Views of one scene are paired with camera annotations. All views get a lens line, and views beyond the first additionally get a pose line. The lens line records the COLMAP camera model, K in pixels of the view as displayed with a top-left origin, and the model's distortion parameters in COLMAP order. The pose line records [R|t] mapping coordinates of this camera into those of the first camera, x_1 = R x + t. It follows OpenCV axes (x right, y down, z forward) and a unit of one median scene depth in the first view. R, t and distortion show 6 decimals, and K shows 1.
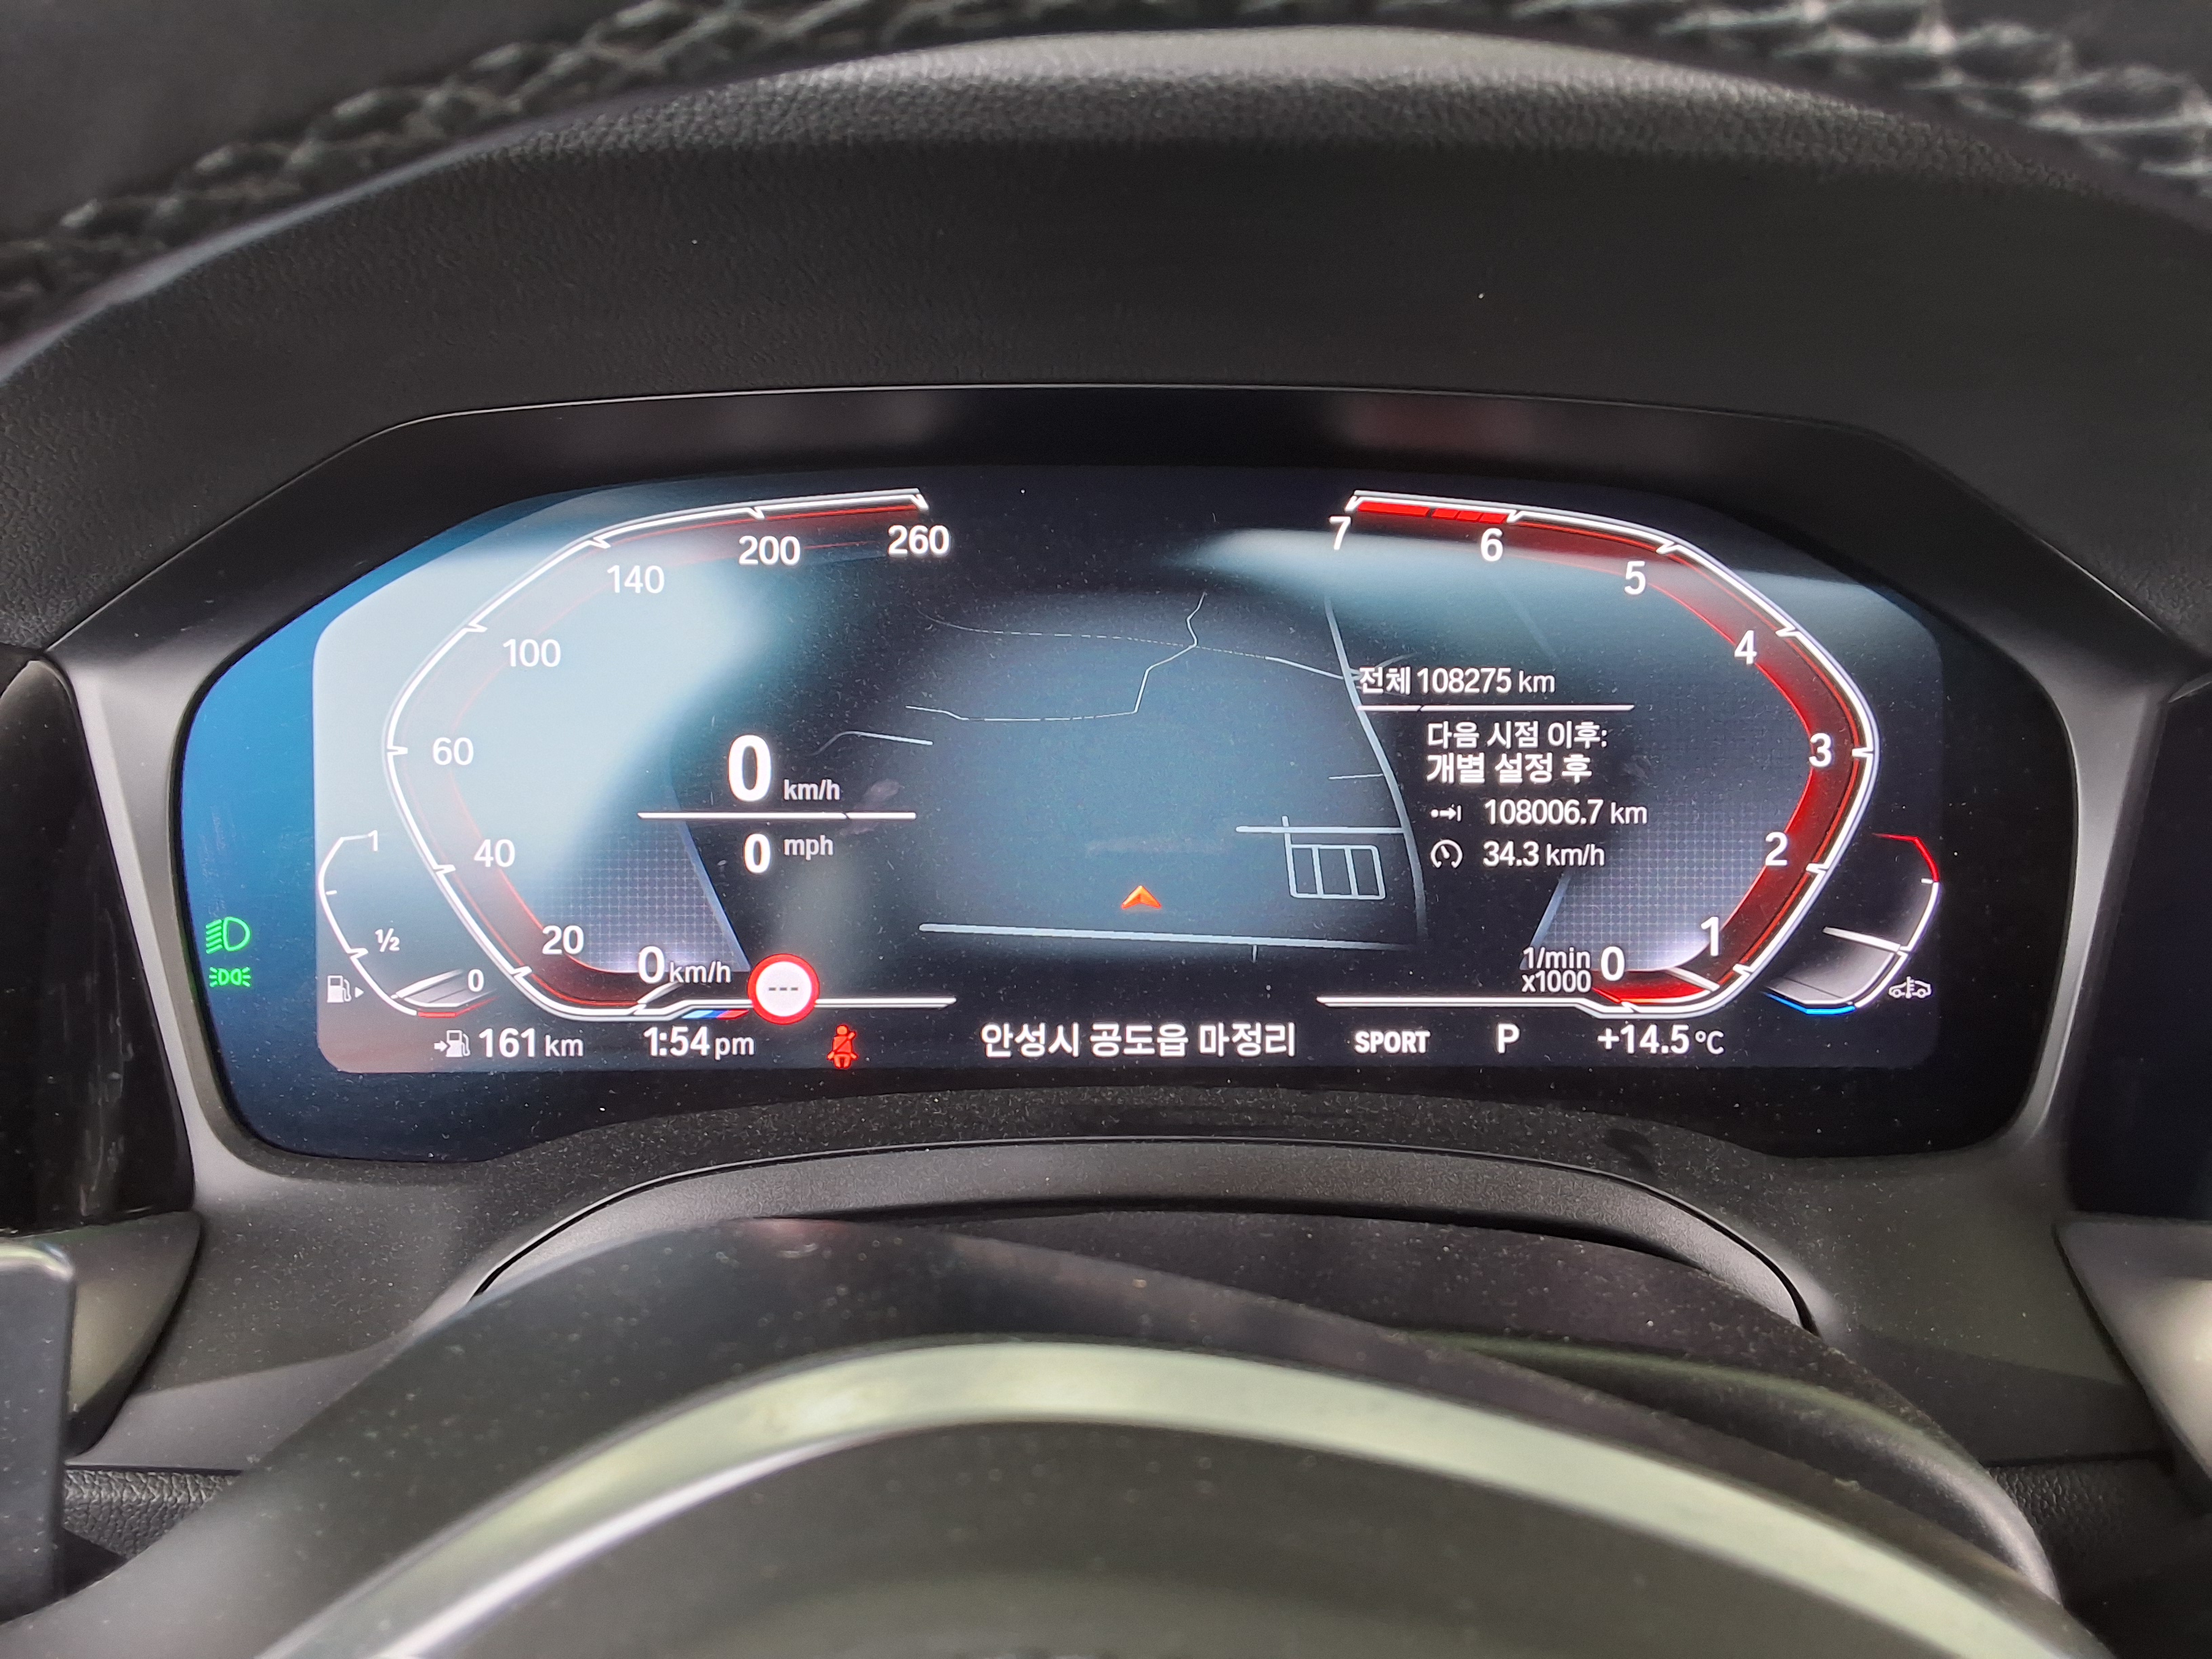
lens RADIAL K [[1768.8, 0, 1106.0], [0, 1768.8, 829.5], [0, 0, 1]] dist [0.139827, -0.213322]
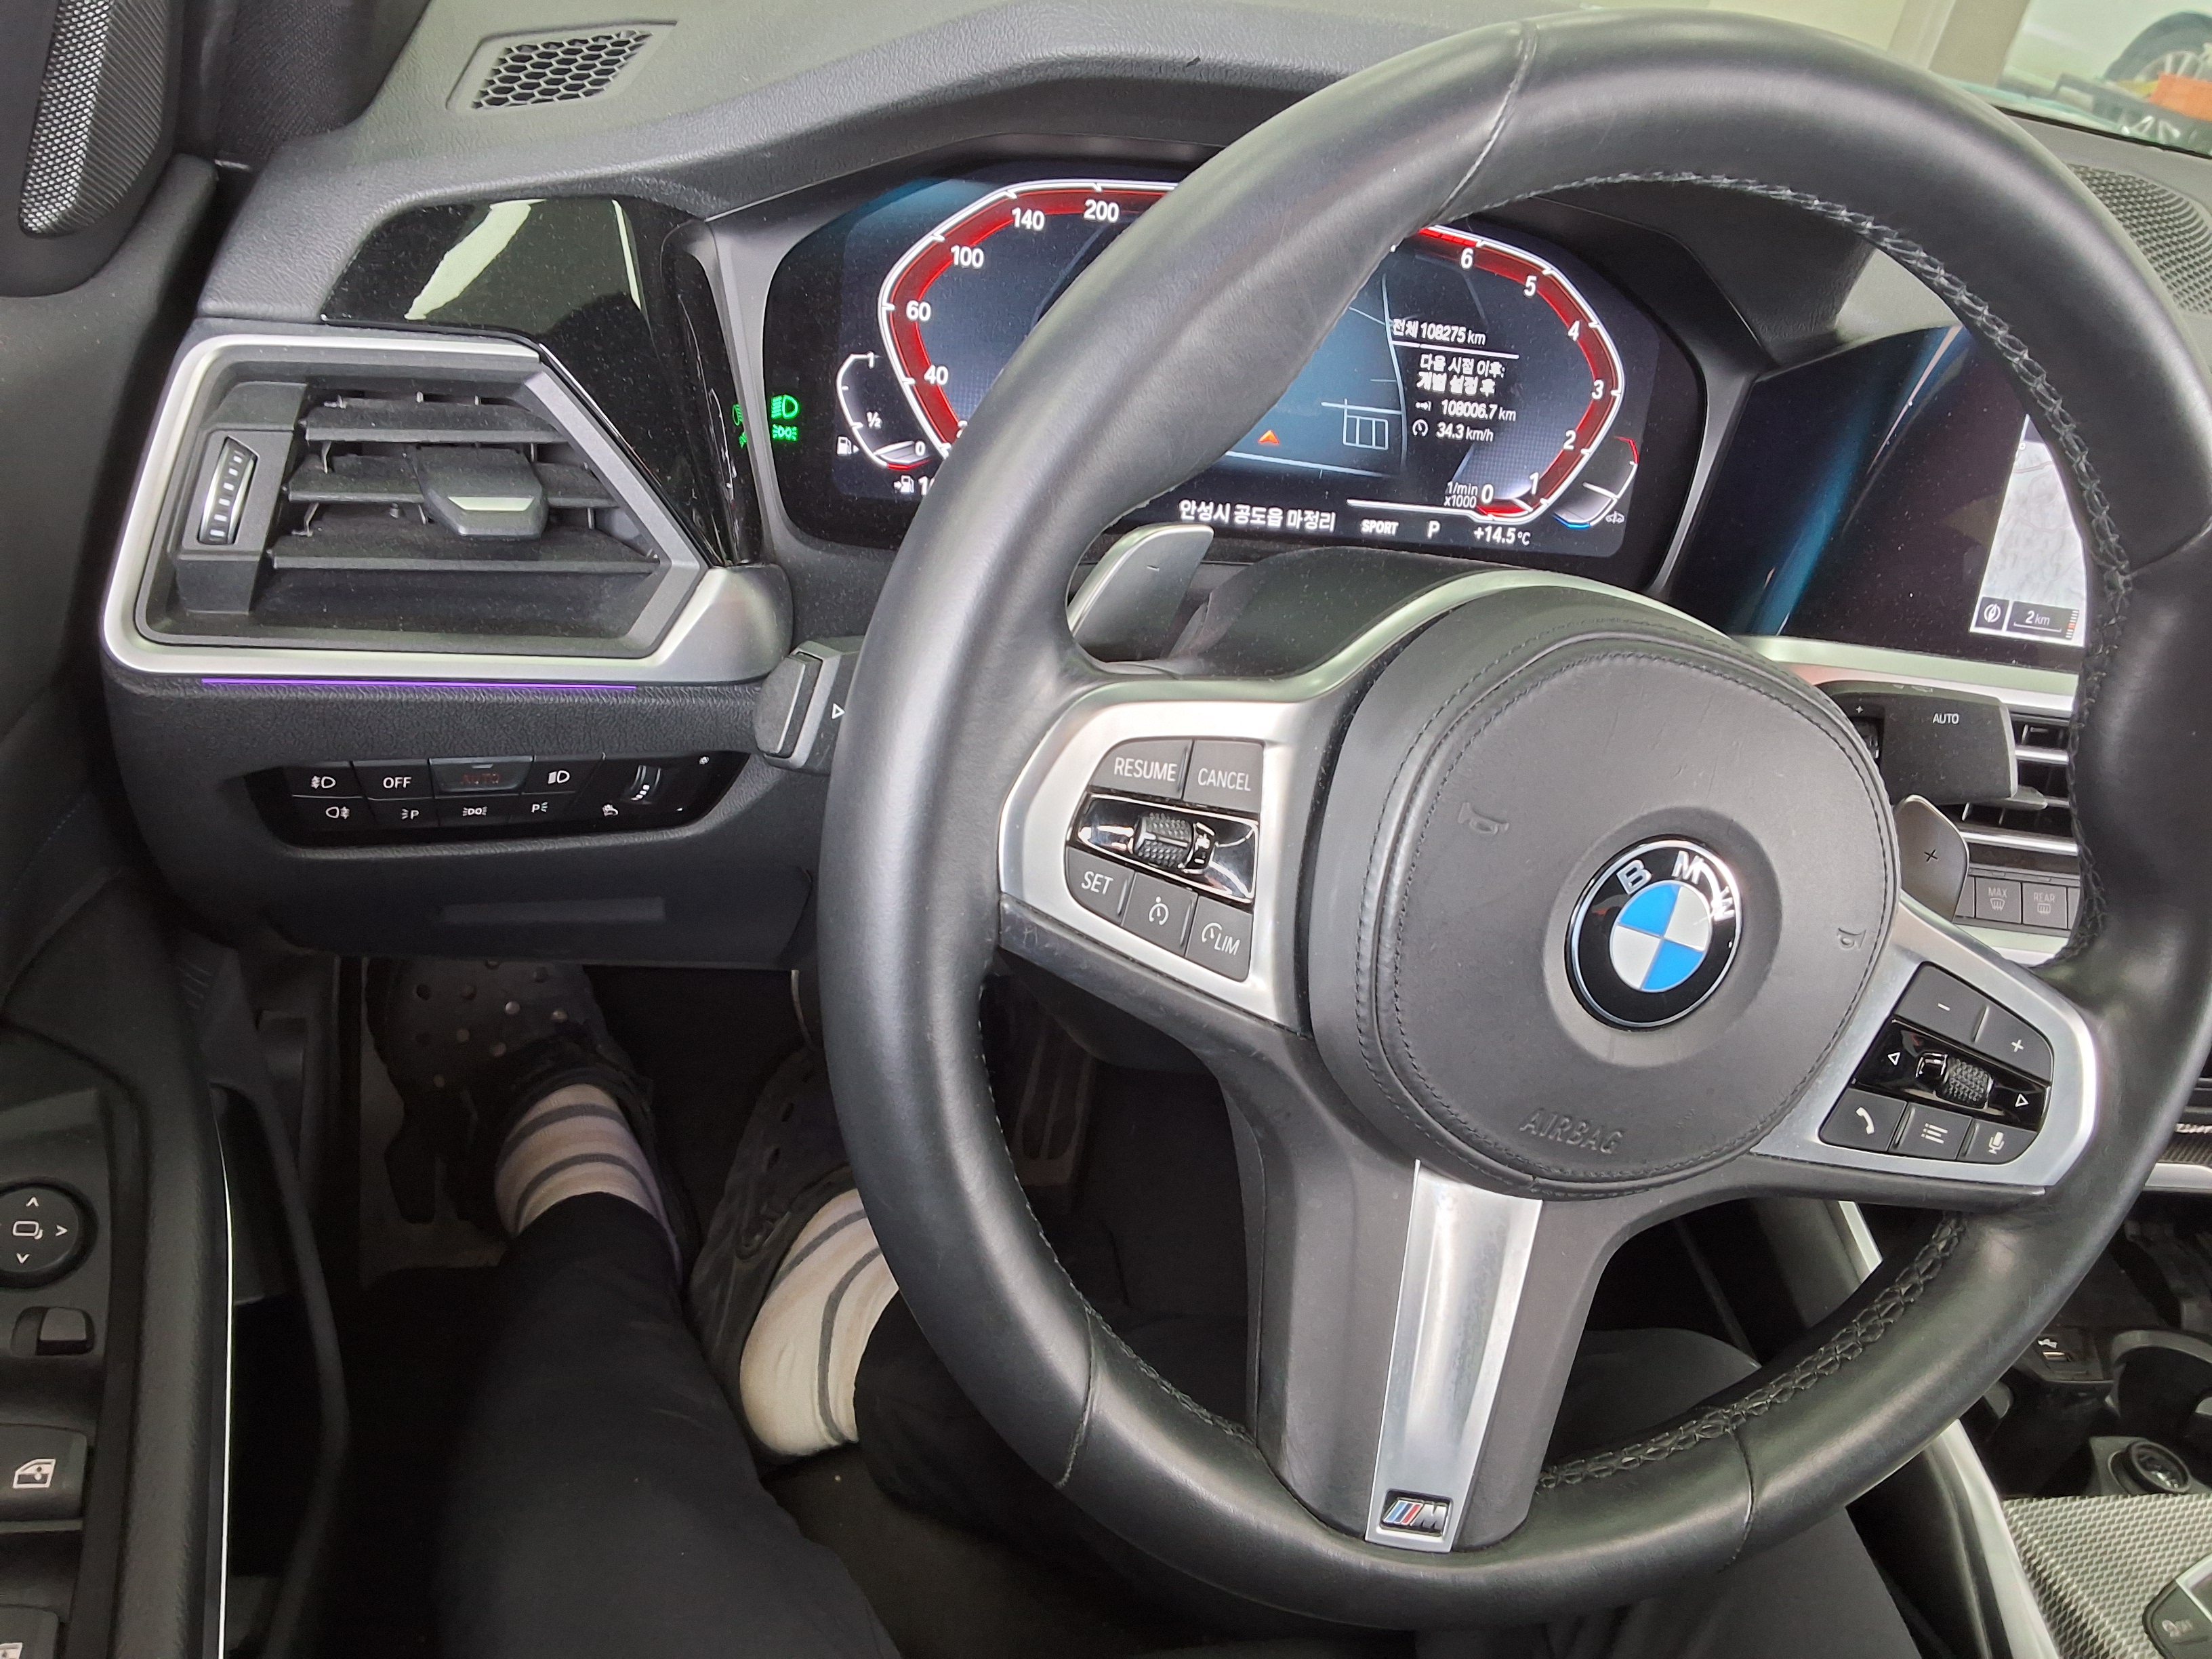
lens RADIAL K [[1768.8, 0, 1106.0], [0, 1768.8, 829.5], [0, 0, 1]] dist [0.139827, -0.213322]
pose [[0.947652, 0.024293, 0.318381, -0.716533], [-0.099167, 0.970187, 0.221141, 0.040854], [-0.303516, -0.241137, 0.921808, -0.745979]]
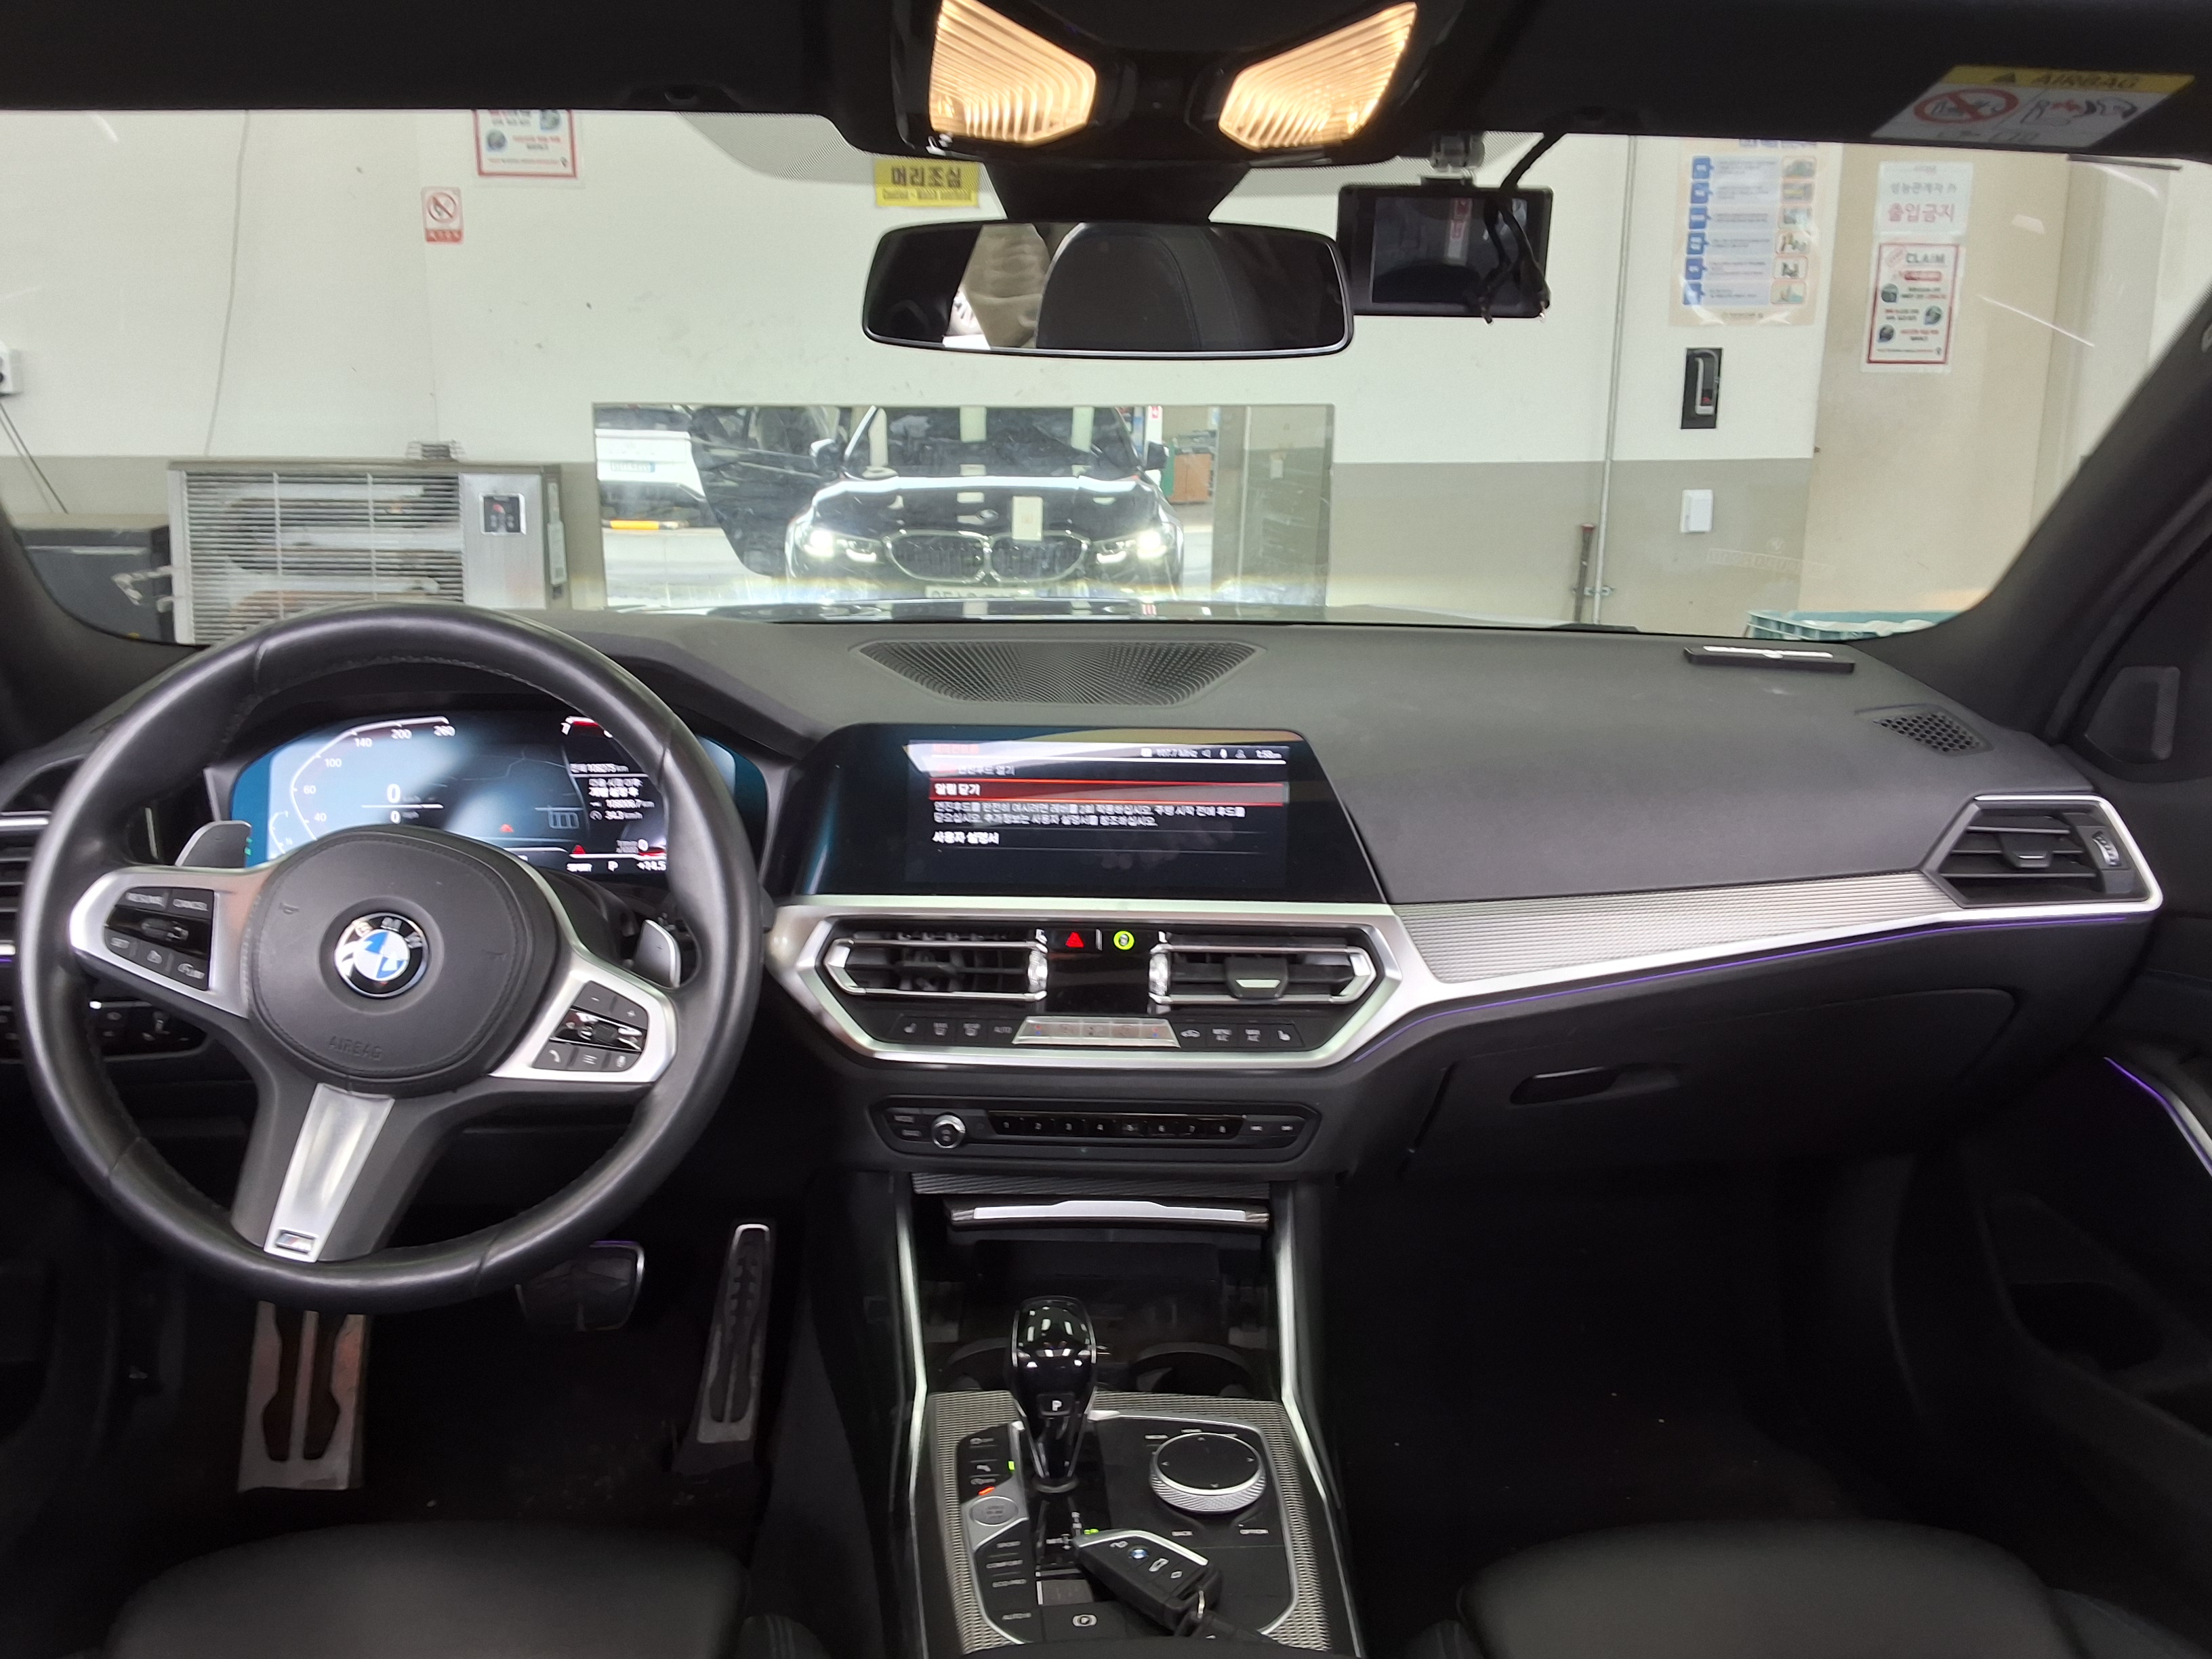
lens RADIAL K [[1768.8, 0, 1106.0], [0, 1768.8, 829.5], [0, 0, 1]] dist [0.139827, -0.213322]
pose [[0.998270, -0.013748, 0.057175, 1.018150], [0.021696, 0.989801, -0.140796, 0.575897], [-0.054656, 0.141792, 0.988386, -2.640170]]
